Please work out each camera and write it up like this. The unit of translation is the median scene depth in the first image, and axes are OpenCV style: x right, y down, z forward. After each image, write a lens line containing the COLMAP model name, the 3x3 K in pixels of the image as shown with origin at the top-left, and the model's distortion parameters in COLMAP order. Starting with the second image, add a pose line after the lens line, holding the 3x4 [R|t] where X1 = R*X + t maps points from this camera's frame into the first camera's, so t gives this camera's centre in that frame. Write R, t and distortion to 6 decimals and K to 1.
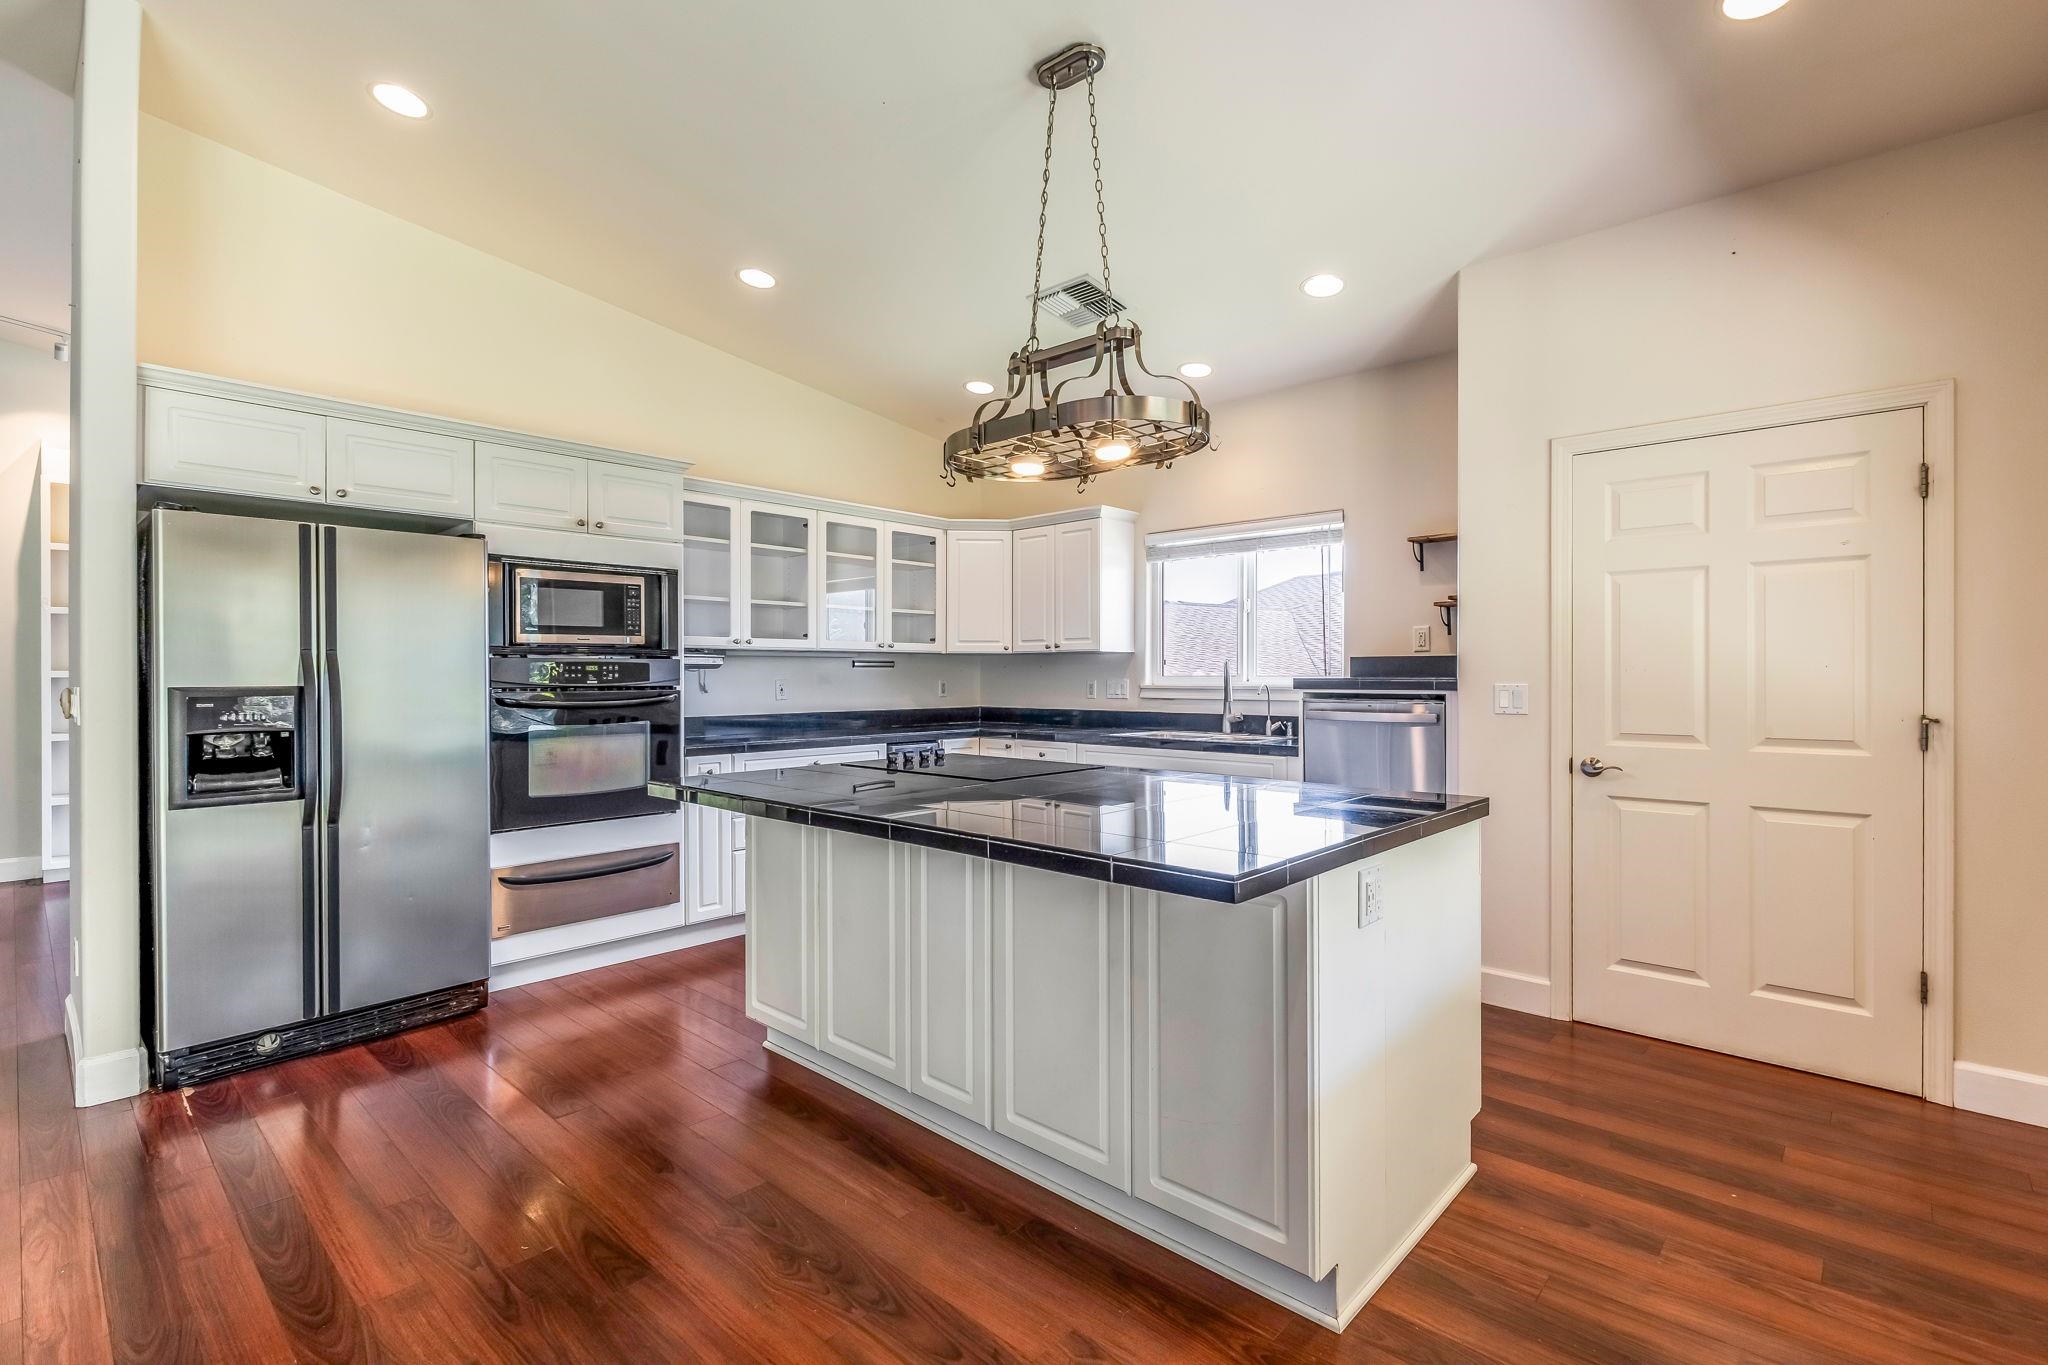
lens RADIAL K [[936.6, 0, 1013.5], [0, 936.6, 680.0], [0, 0, 1]] dist [0.004856, -0.004442]
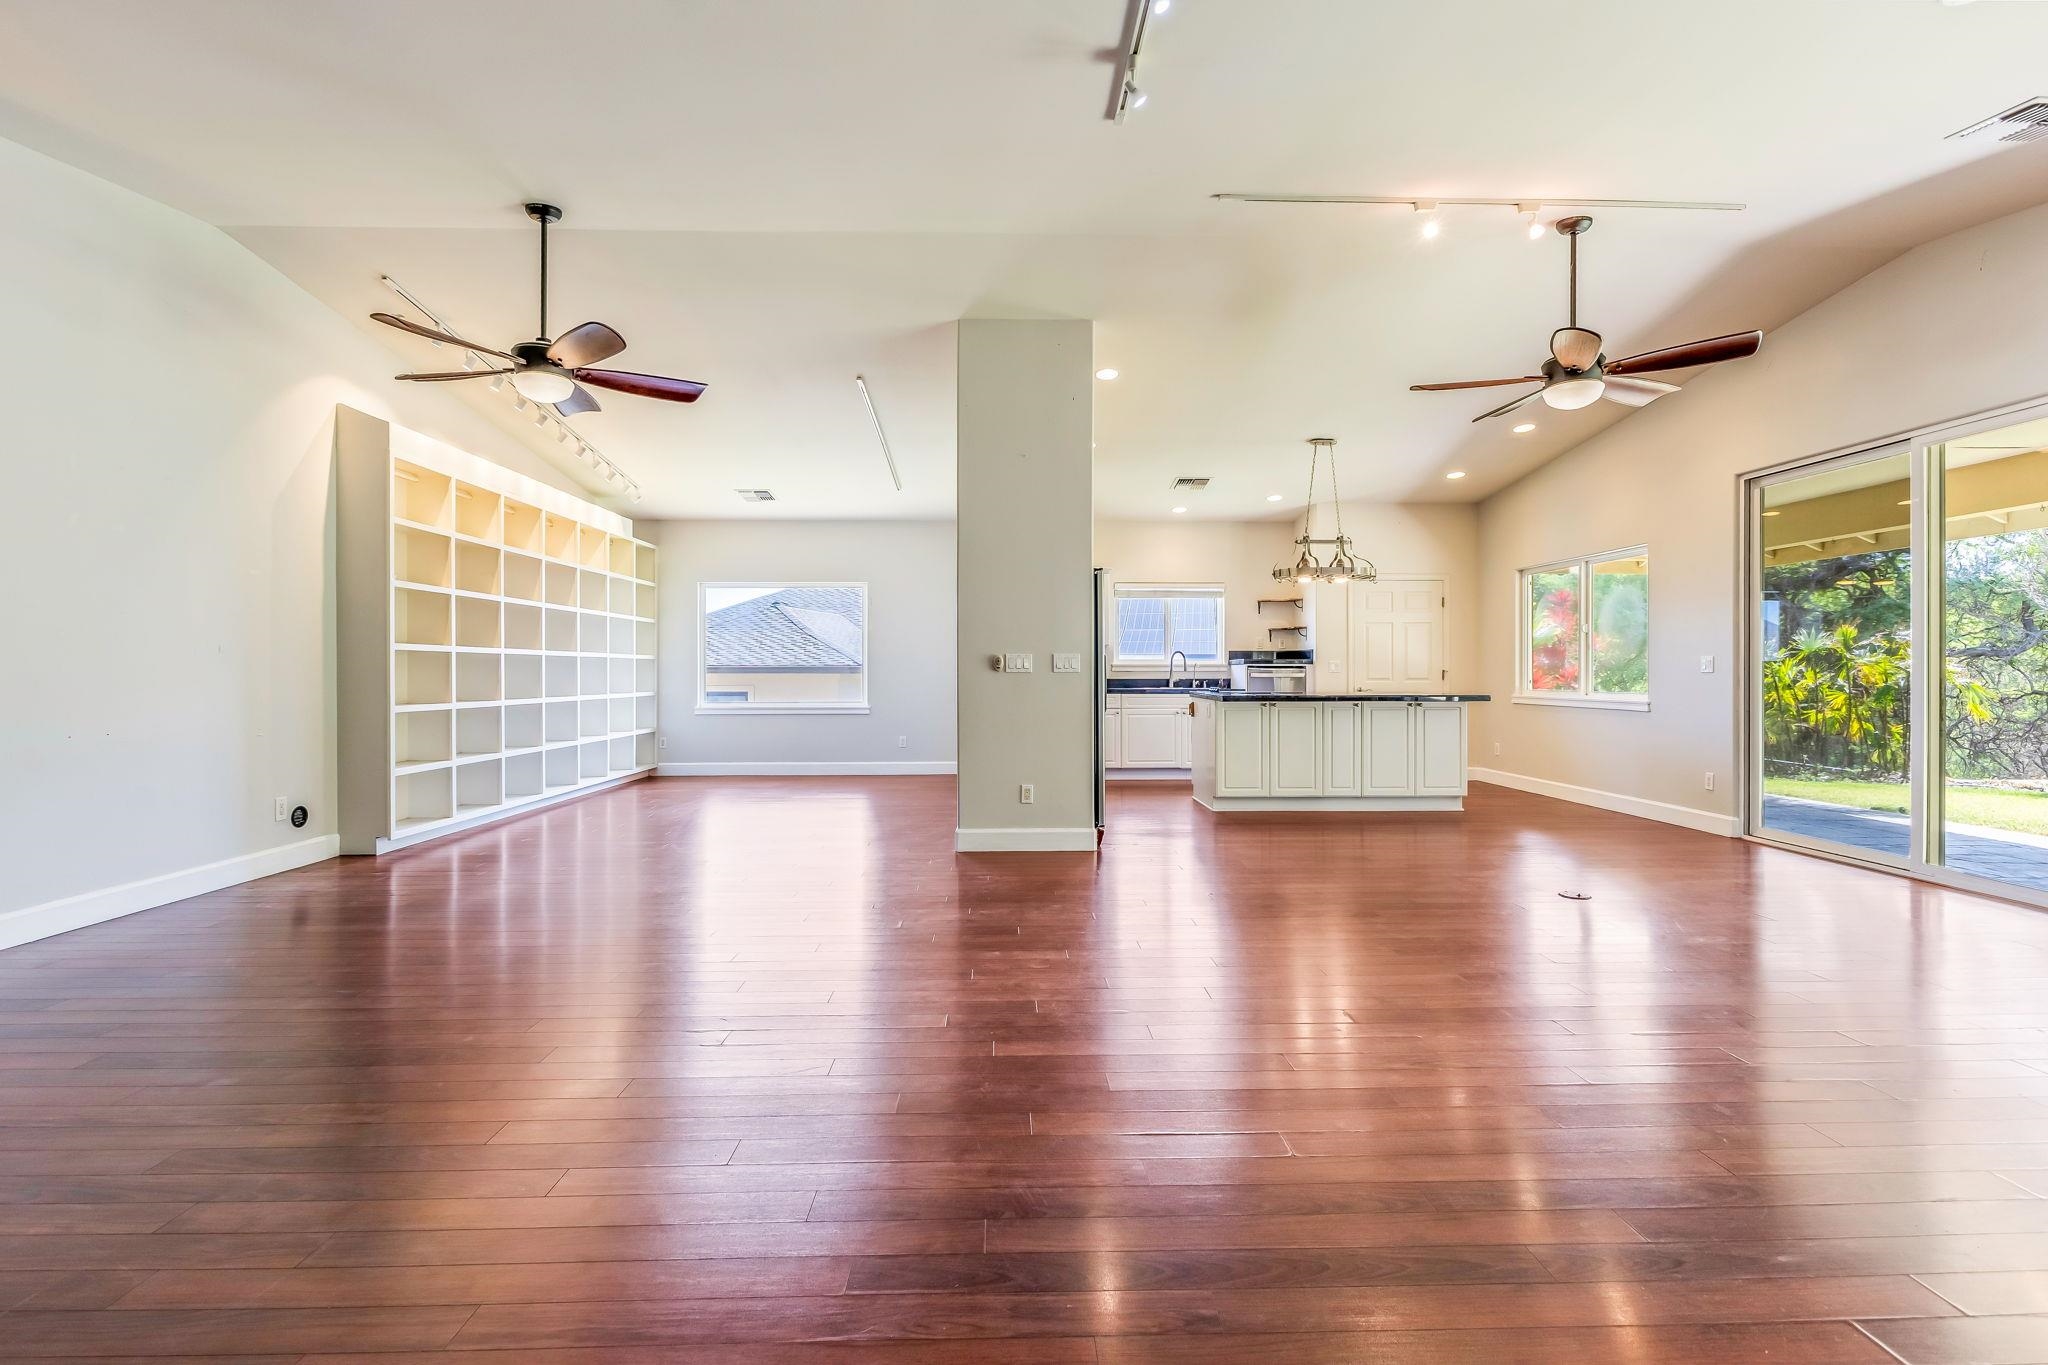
lens RADIAL K [[936.6, 0, 1023.5], [0, 936.6, 676.3], [0, 0, 1]] dist [0.004856, -0.004442]
pose [[0.714113, -0.002258, 0.700027, -1.703423], [0.002475, 0.999997, 0.000701, 0.036722], [-0.700026, 0.001232, 0.714116, -0.259350]]
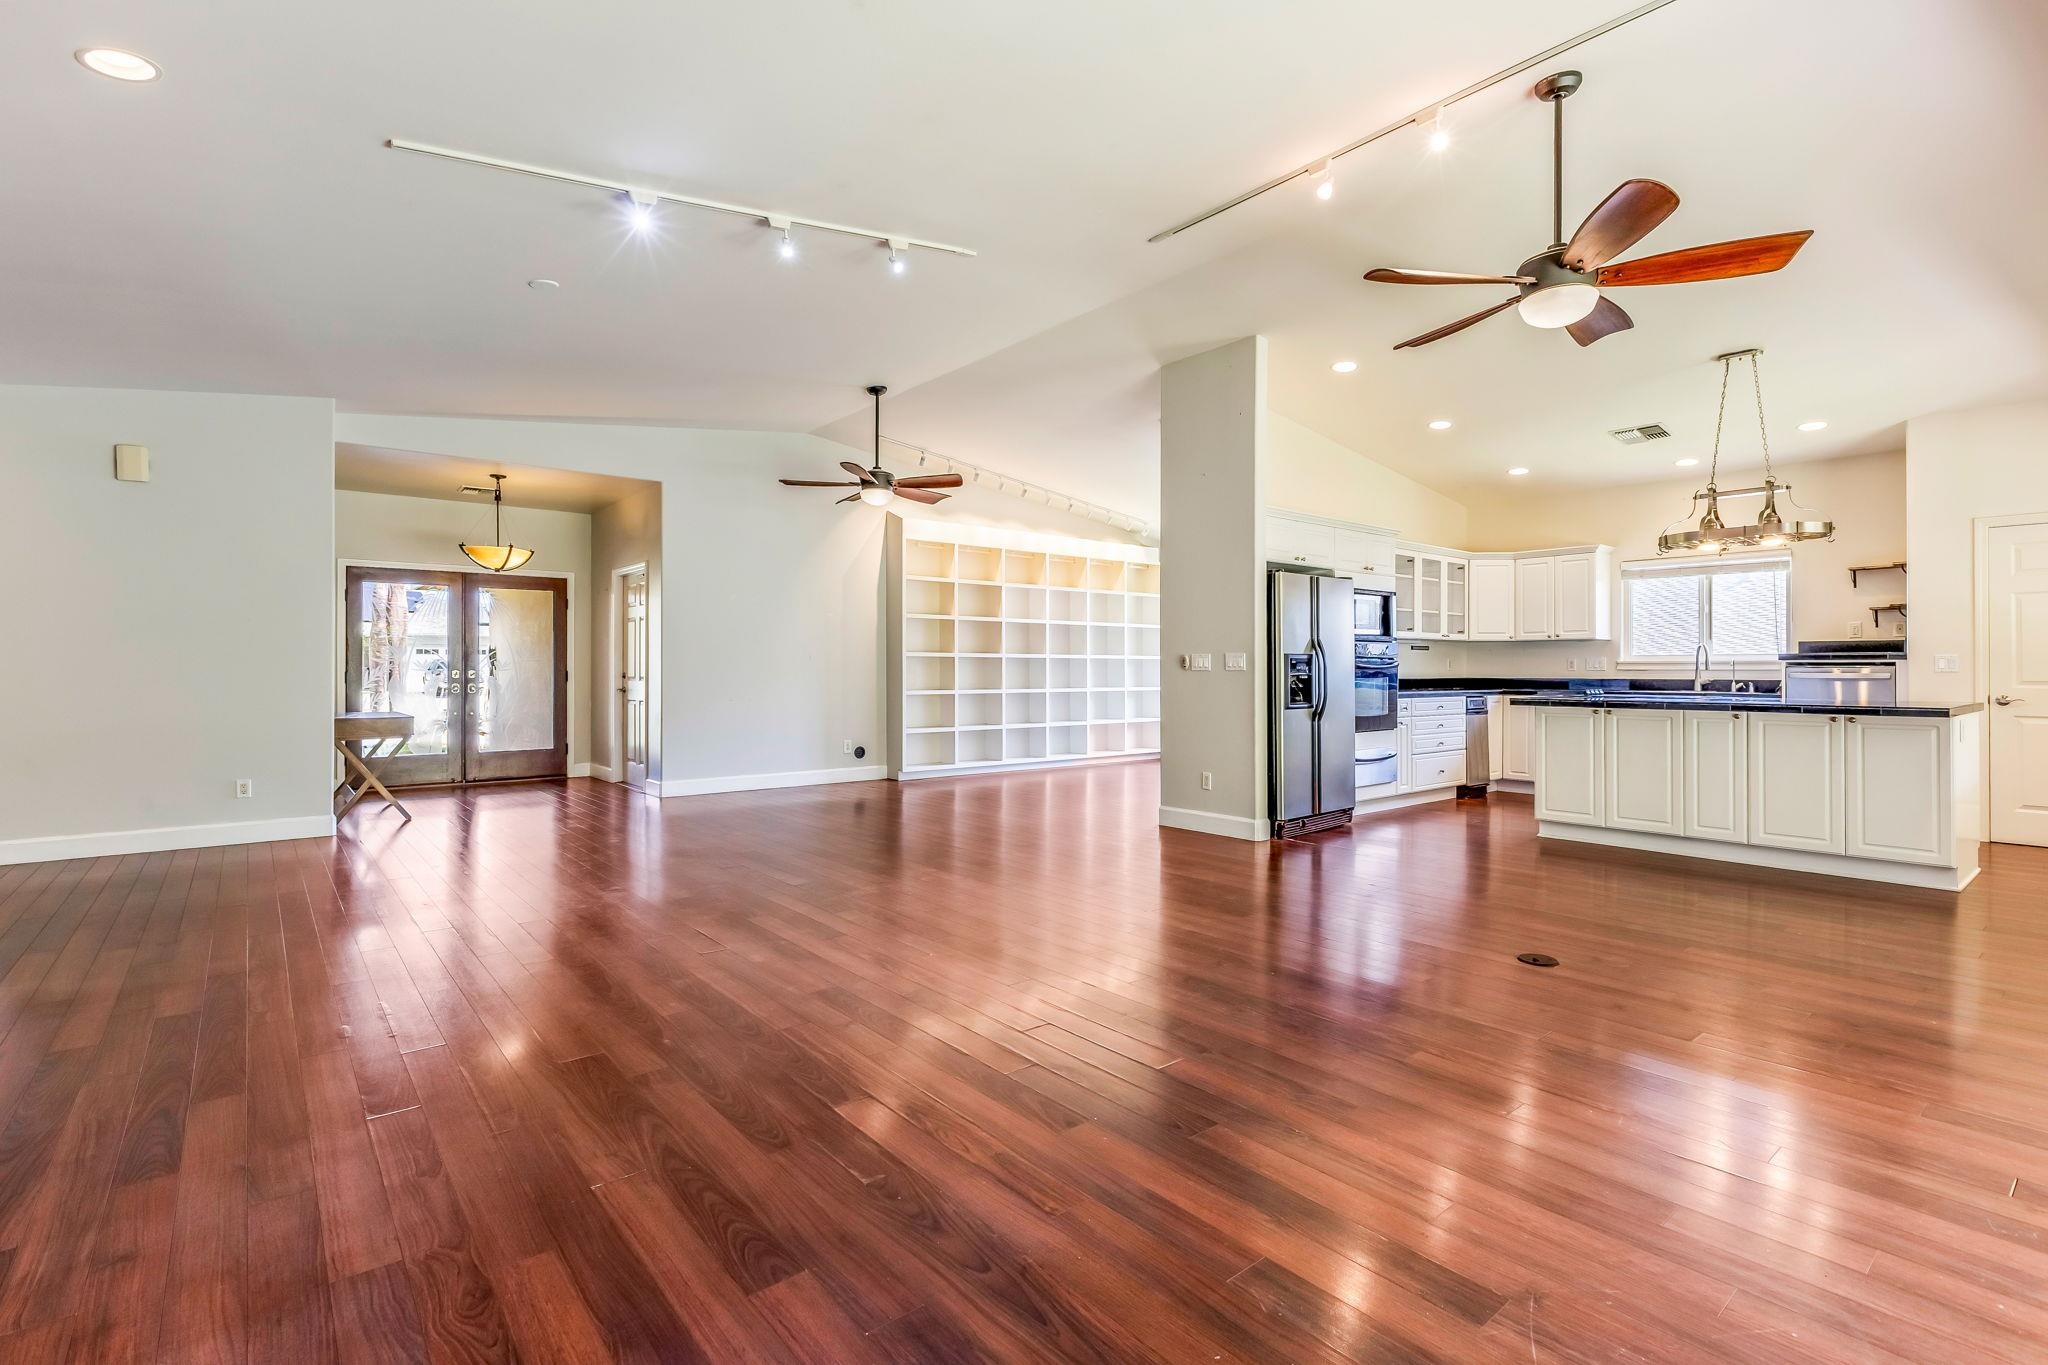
lens RADIAL K [[936.6, 0, 1028.1], [0, 936.6, 666.7], [0, 0, 1]] dist [0.004856, -0.004442]
pose [[0.991157, 0.002552, -0.132668, -0.804923], [-0.003592, 0.999965, -0.007597, 0.038250], [0.132644, 0.008007, 0.991131, -0.832553]]
